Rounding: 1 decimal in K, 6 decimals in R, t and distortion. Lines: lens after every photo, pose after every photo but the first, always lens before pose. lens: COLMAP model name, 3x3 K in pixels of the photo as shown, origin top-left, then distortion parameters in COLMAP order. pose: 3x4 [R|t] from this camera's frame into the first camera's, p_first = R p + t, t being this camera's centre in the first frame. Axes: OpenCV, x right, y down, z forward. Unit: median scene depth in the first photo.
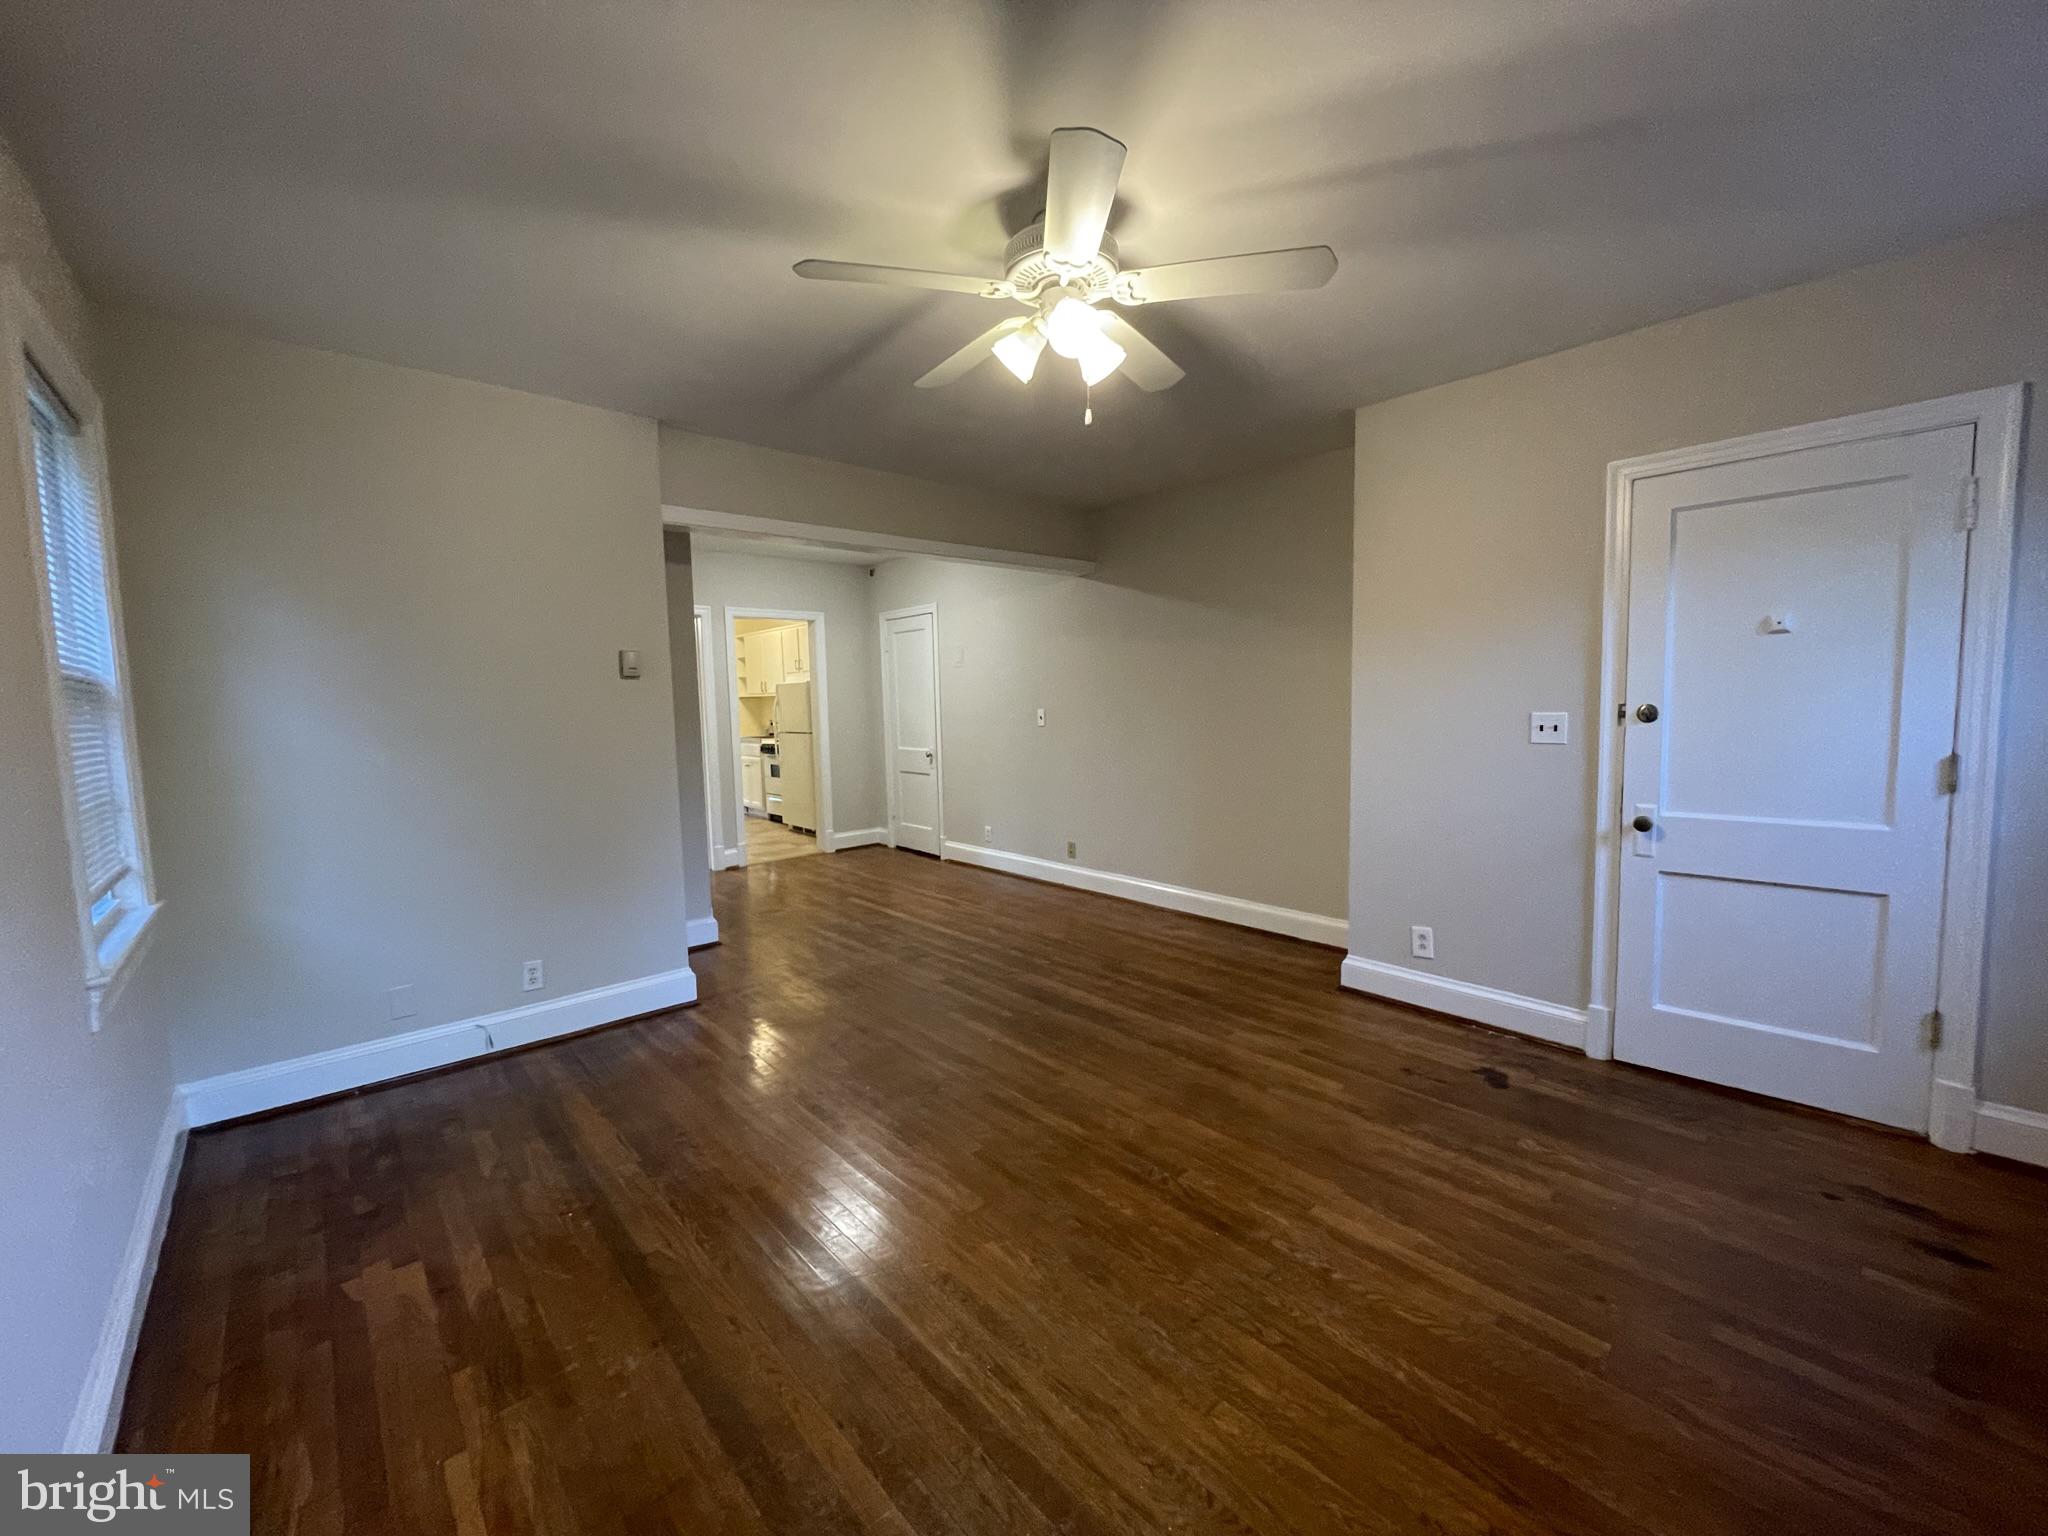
lens RADIAL K [[823.5, 0, 1026.5], [0, 823.5, 766.5], [0, 0, 1]] dist [0.001112, 0.000253]
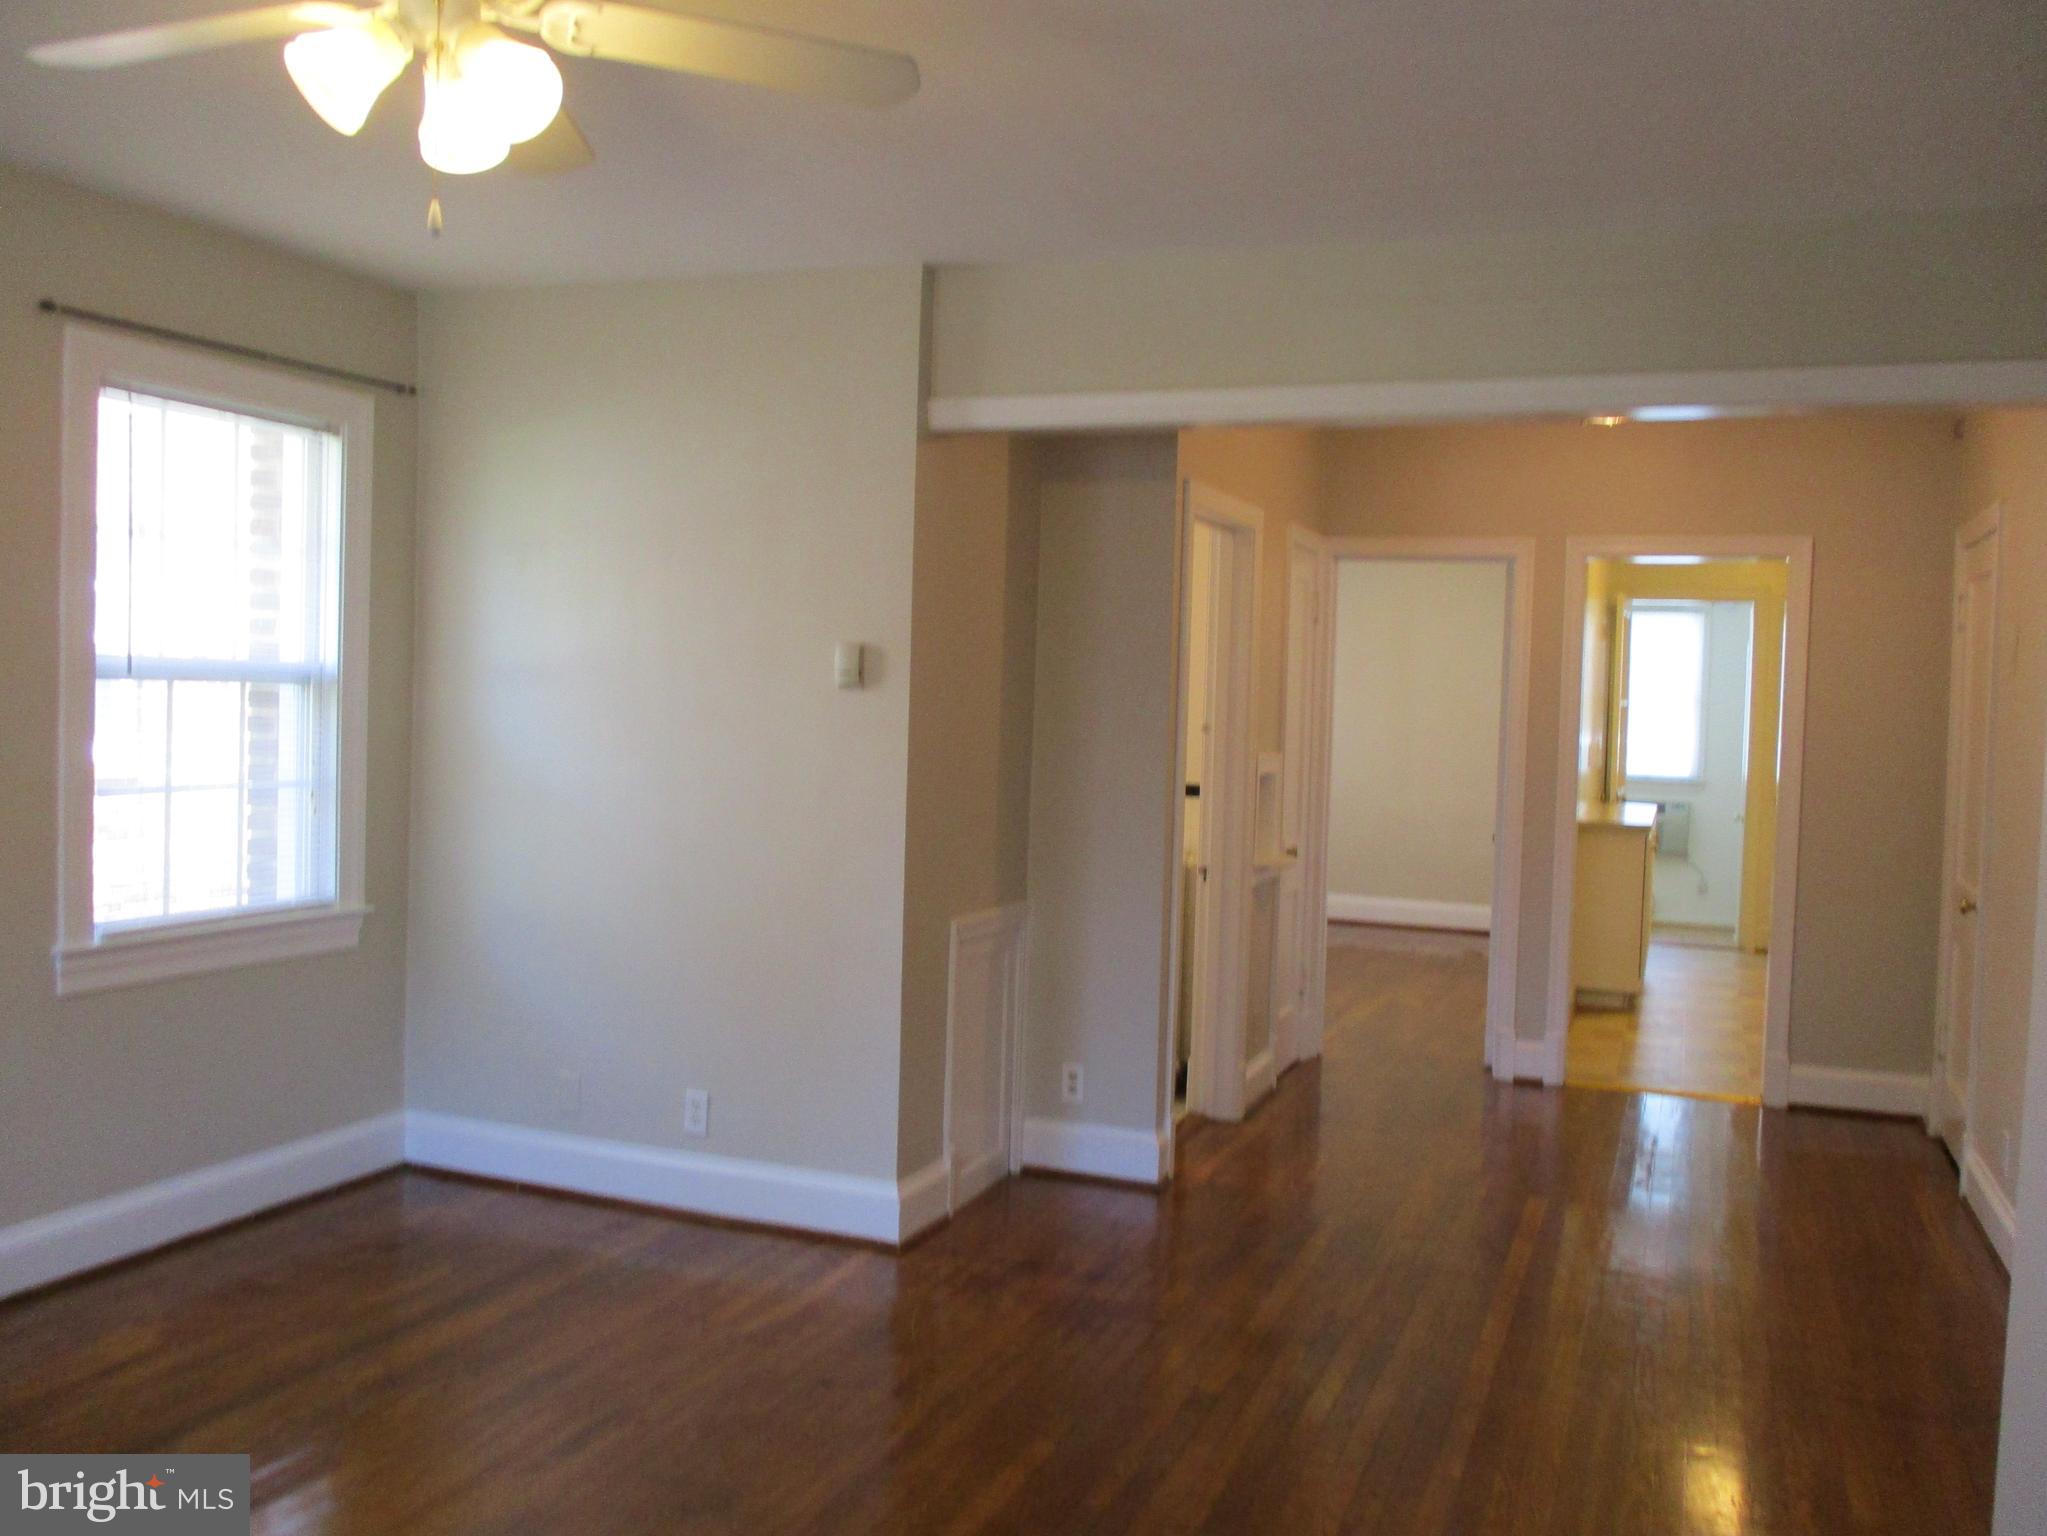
lens RADIAL K [[1675.9, 0, 1023.5], [0, 1675.9, 768.0], [0, 0, 1]] dist [-0.031812, 0.003864]
pose [[0.447414, 0.063542, -0.892067, 0.706007], [-0.111859, 0.993616, 0.014673, -0.076719], [0.887304, 0.093221, 0.451665, 0.567425]]
